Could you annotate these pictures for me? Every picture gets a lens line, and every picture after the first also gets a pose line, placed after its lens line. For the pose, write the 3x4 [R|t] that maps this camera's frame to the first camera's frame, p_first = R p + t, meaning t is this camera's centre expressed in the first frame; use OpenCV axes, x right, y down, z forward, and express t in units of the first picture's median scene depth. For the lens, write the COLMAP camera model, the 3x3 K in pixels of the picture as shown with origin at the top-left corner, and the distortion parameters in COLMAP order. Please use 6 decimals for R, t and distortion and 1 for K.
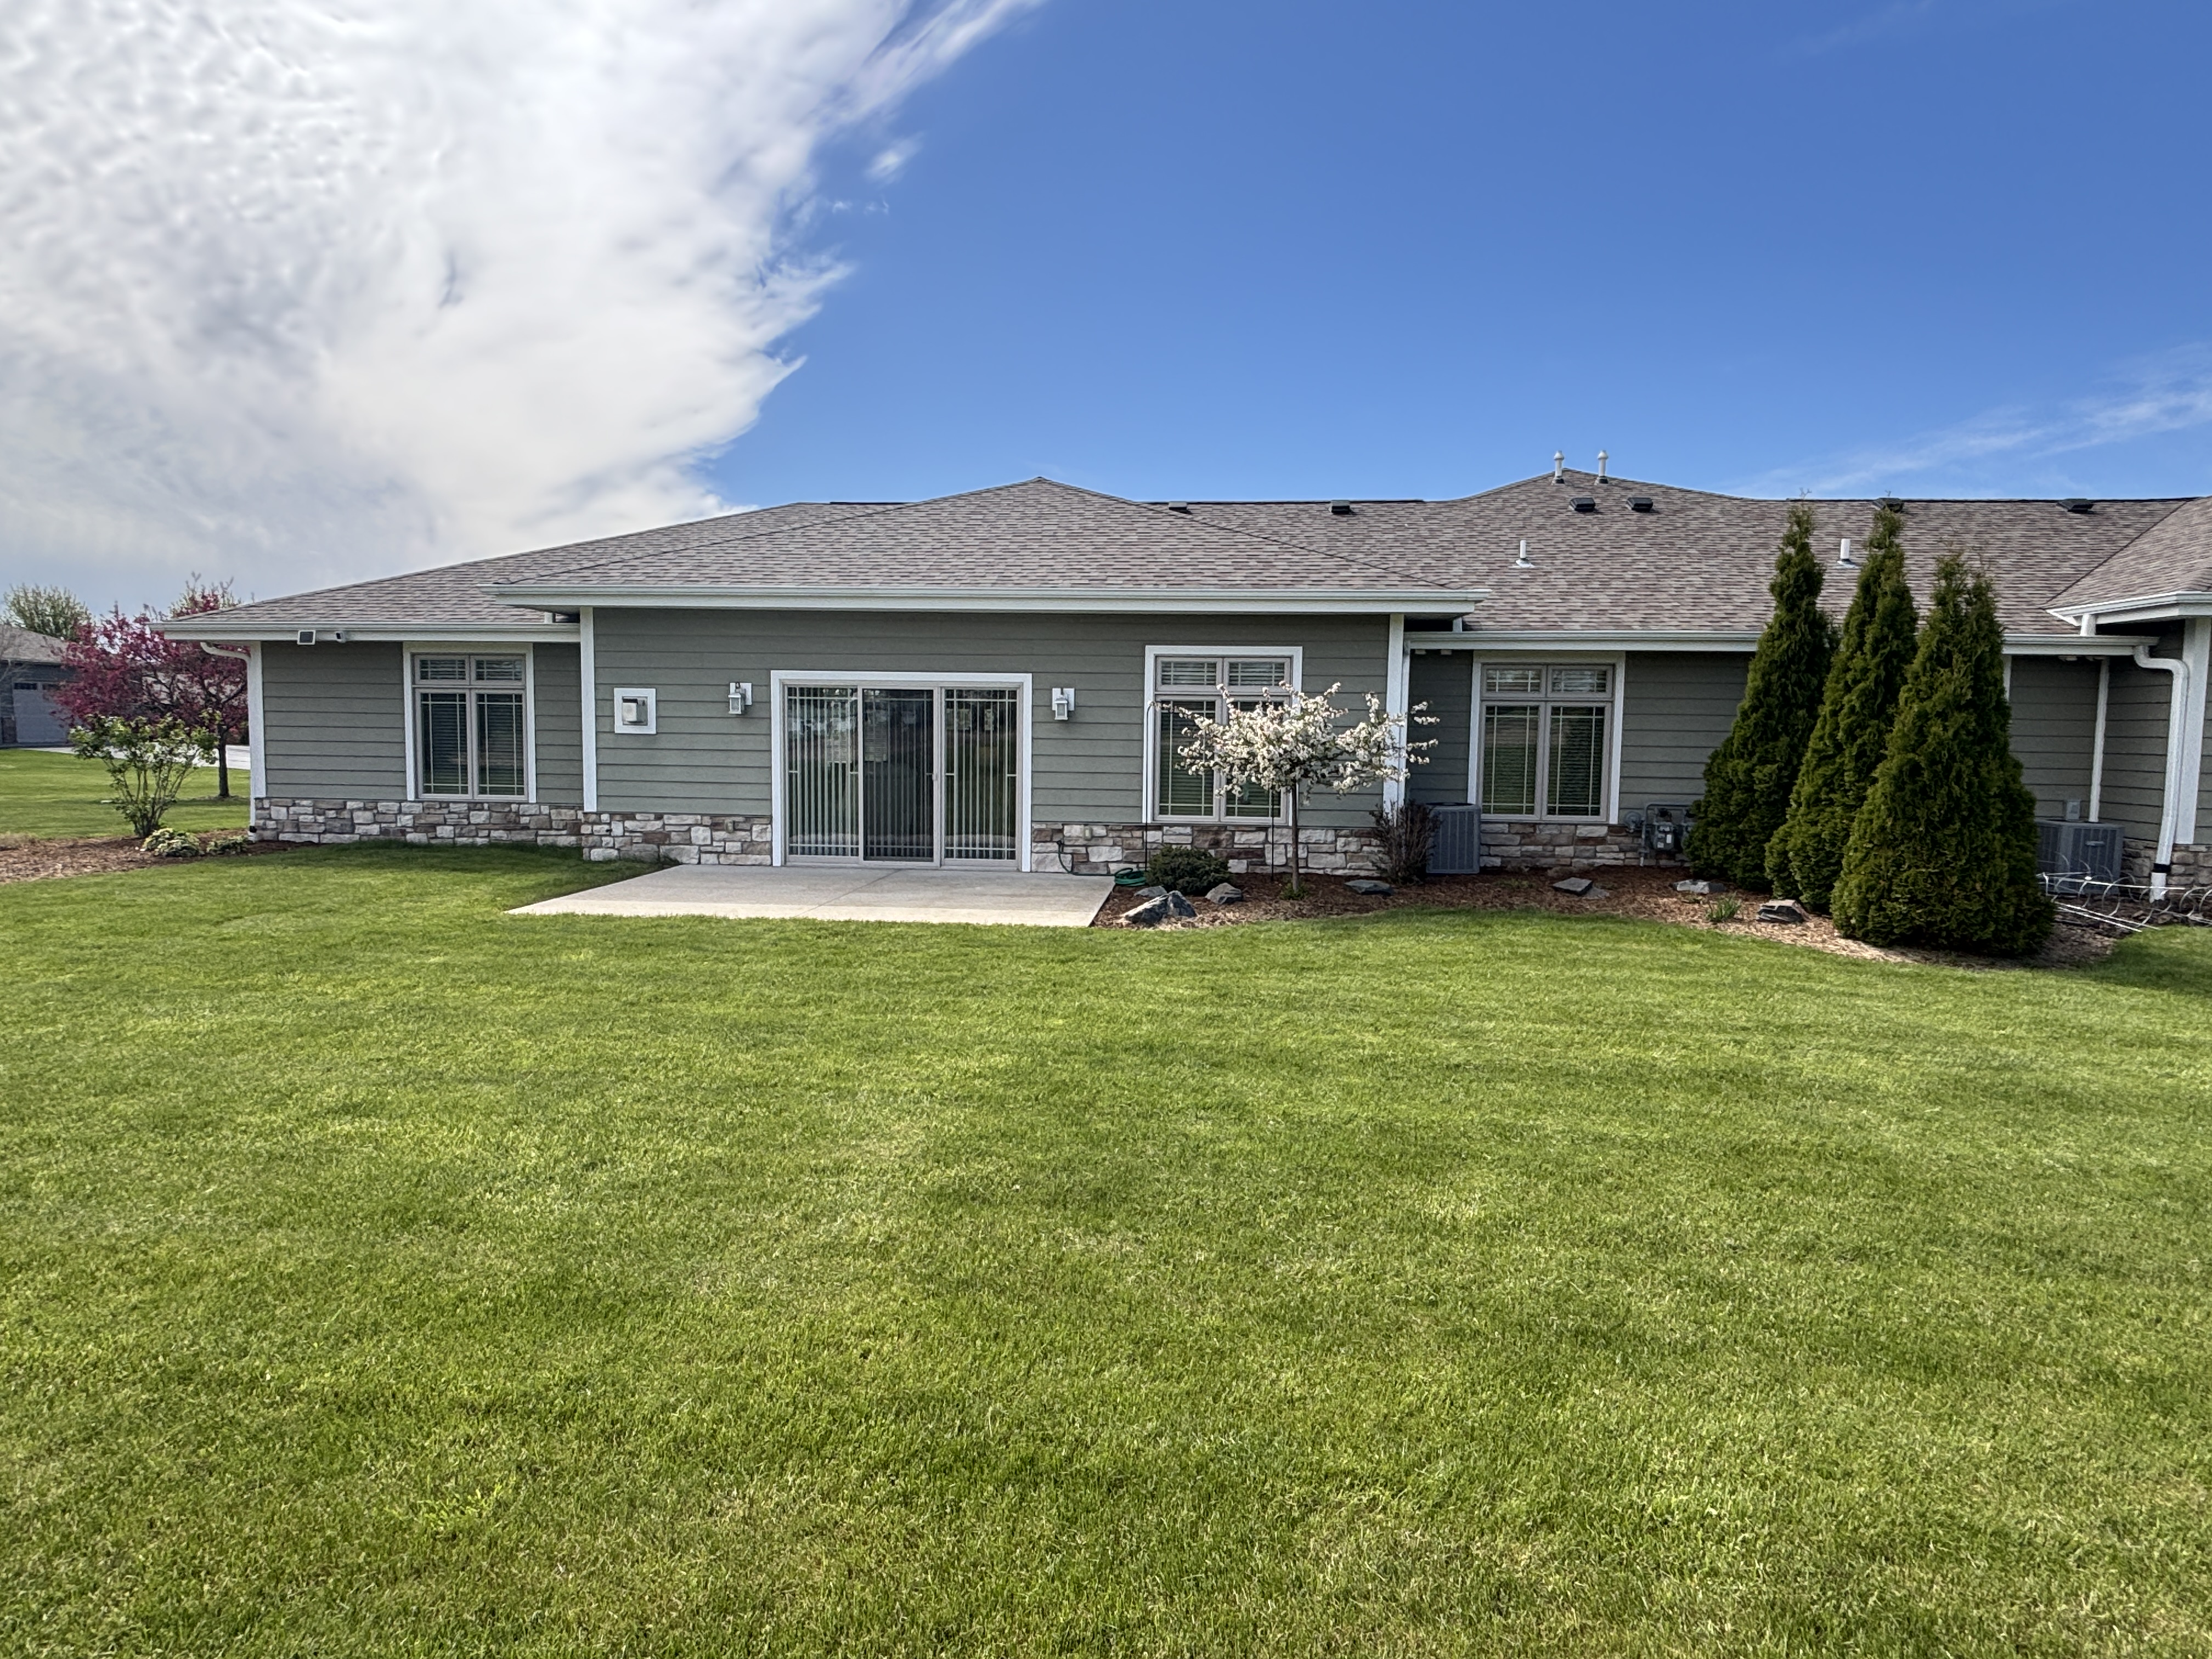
lens RADIAL K [[1191.3, 0, 1106.0], [0, 1191.3, 829.5], [0, 0, 1]] dist [0.008601, 0.000165]
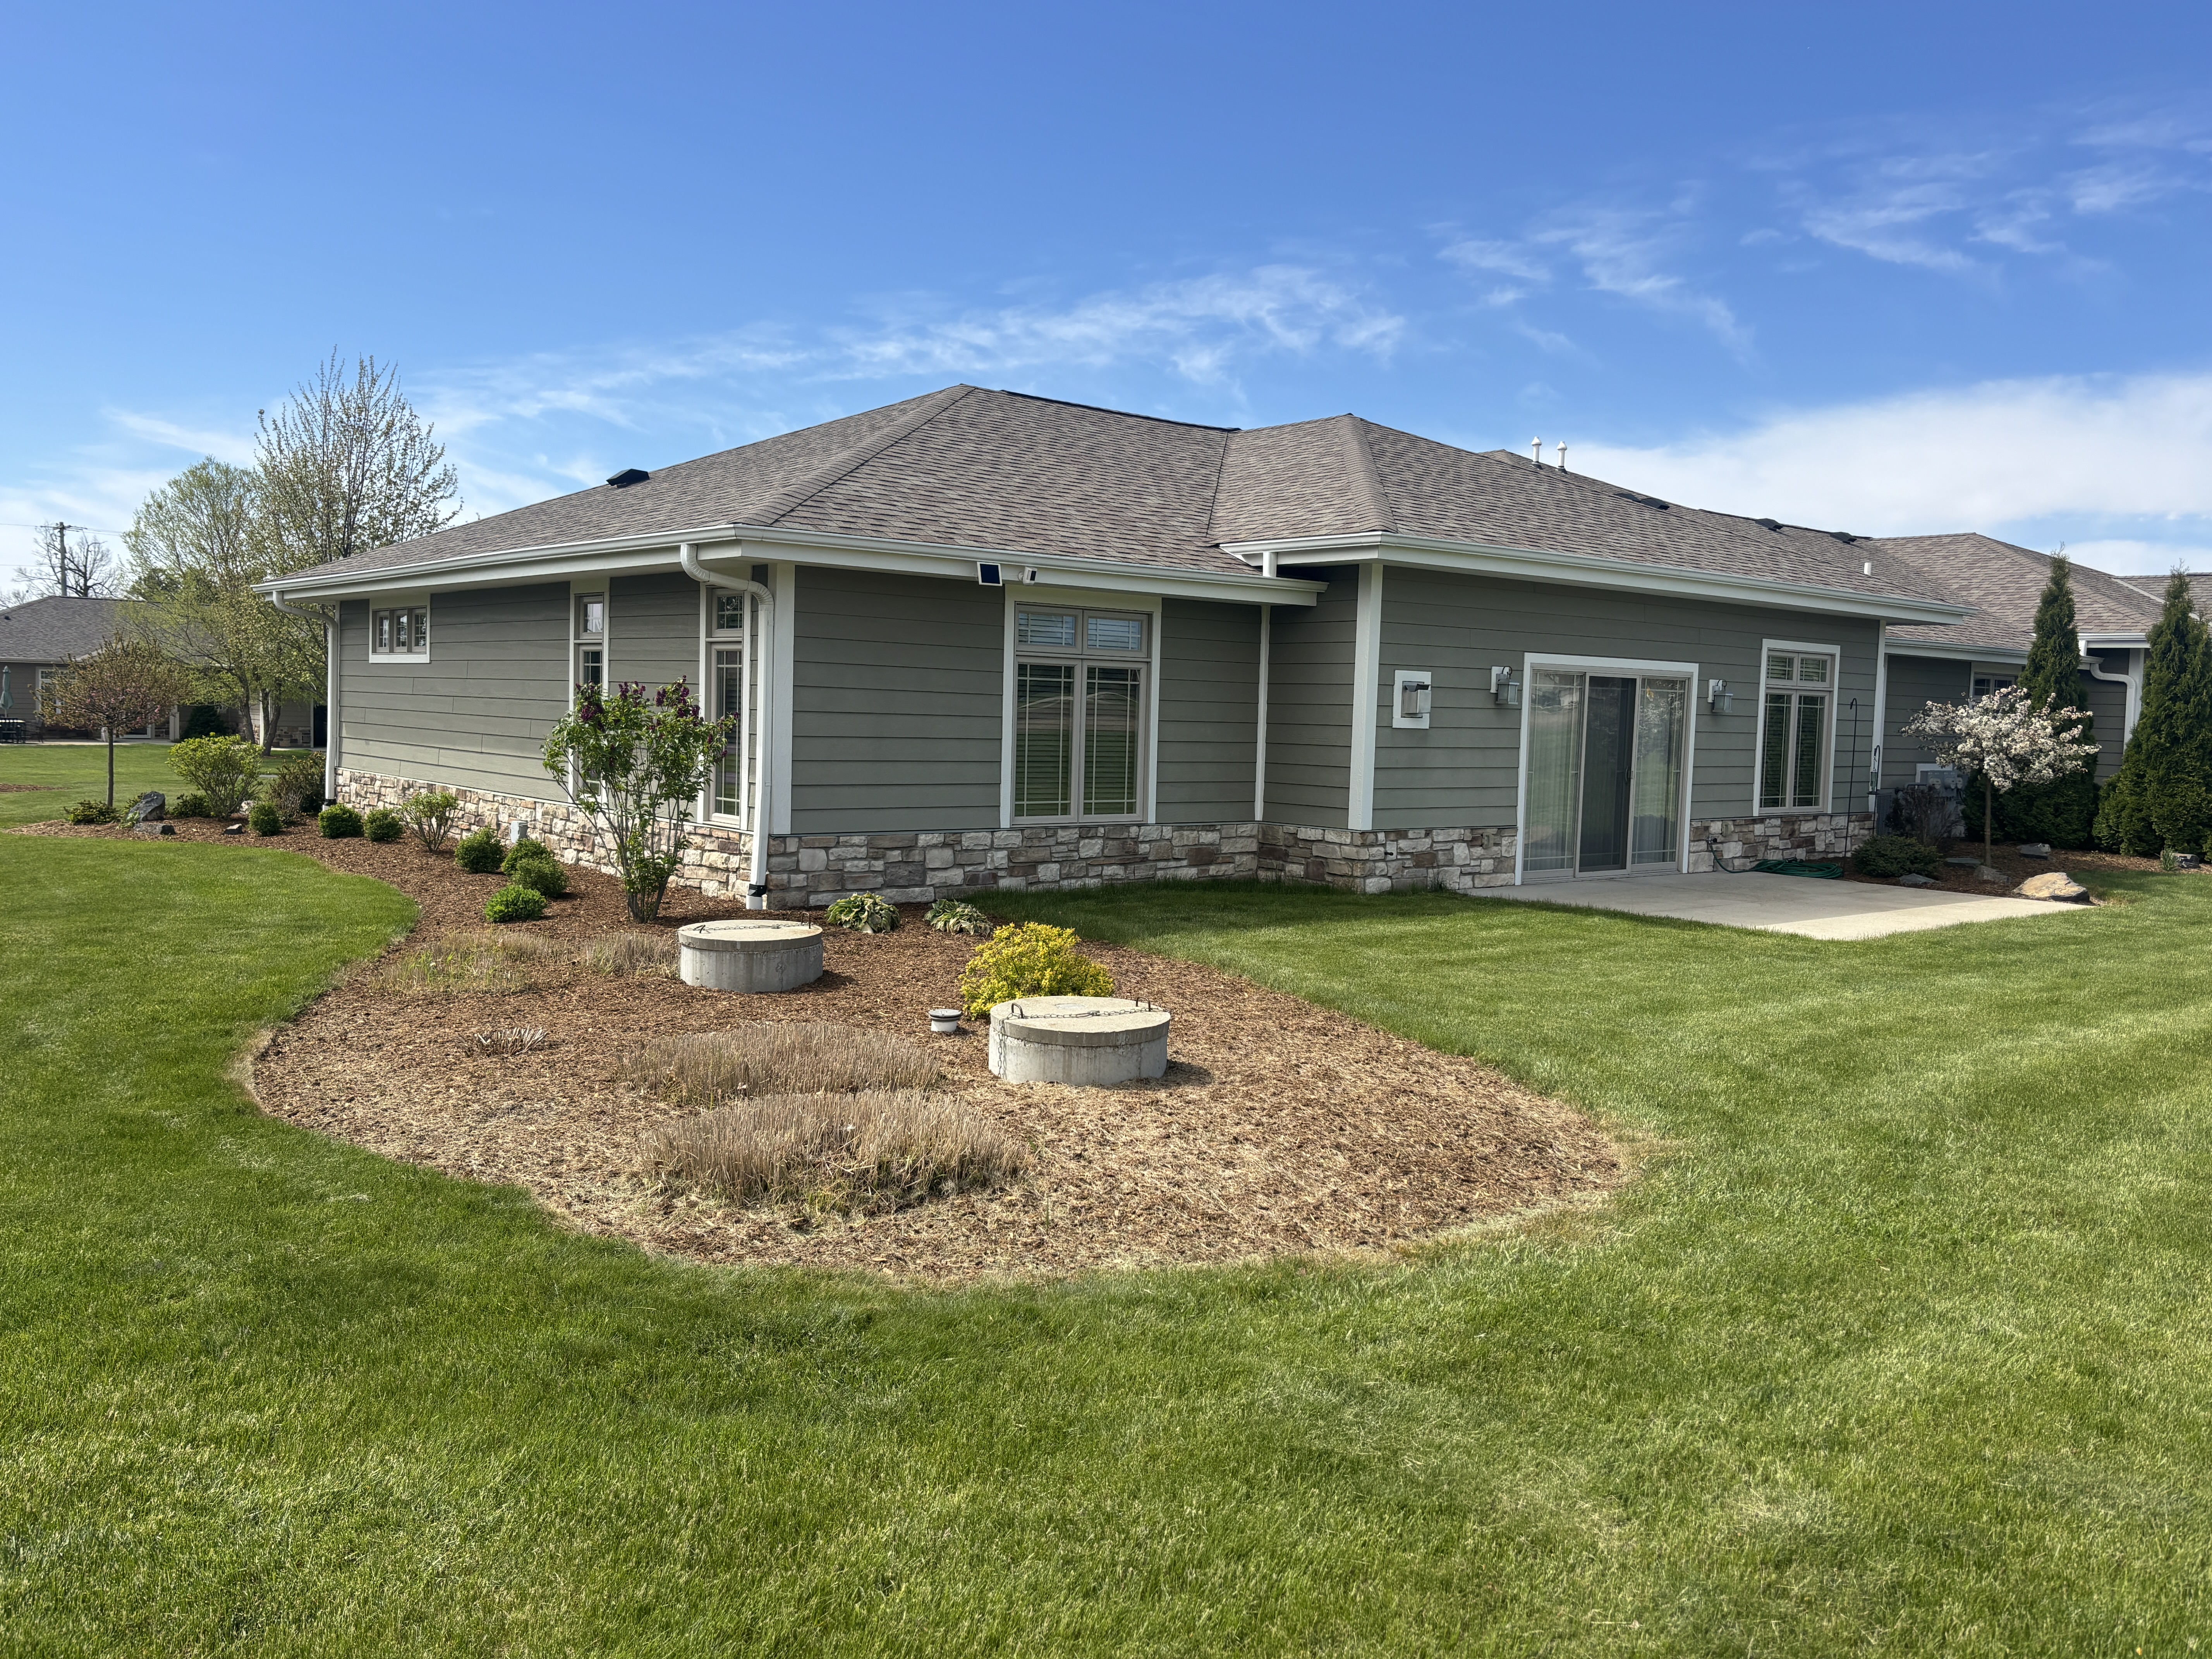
lens RADIAL K [[1713.7, 0, 1106.0], [0, 1713.7, 829.5], [0, 0, 1]] dist [0.124563, -0.225481]
pose [[0.713462, -0.044497, 0.699280, -1.203924], [0.038092, 0.998969, 0.024702, -0.044762], [-0.699658, 0.009013, 0.714421, 0.299839]]
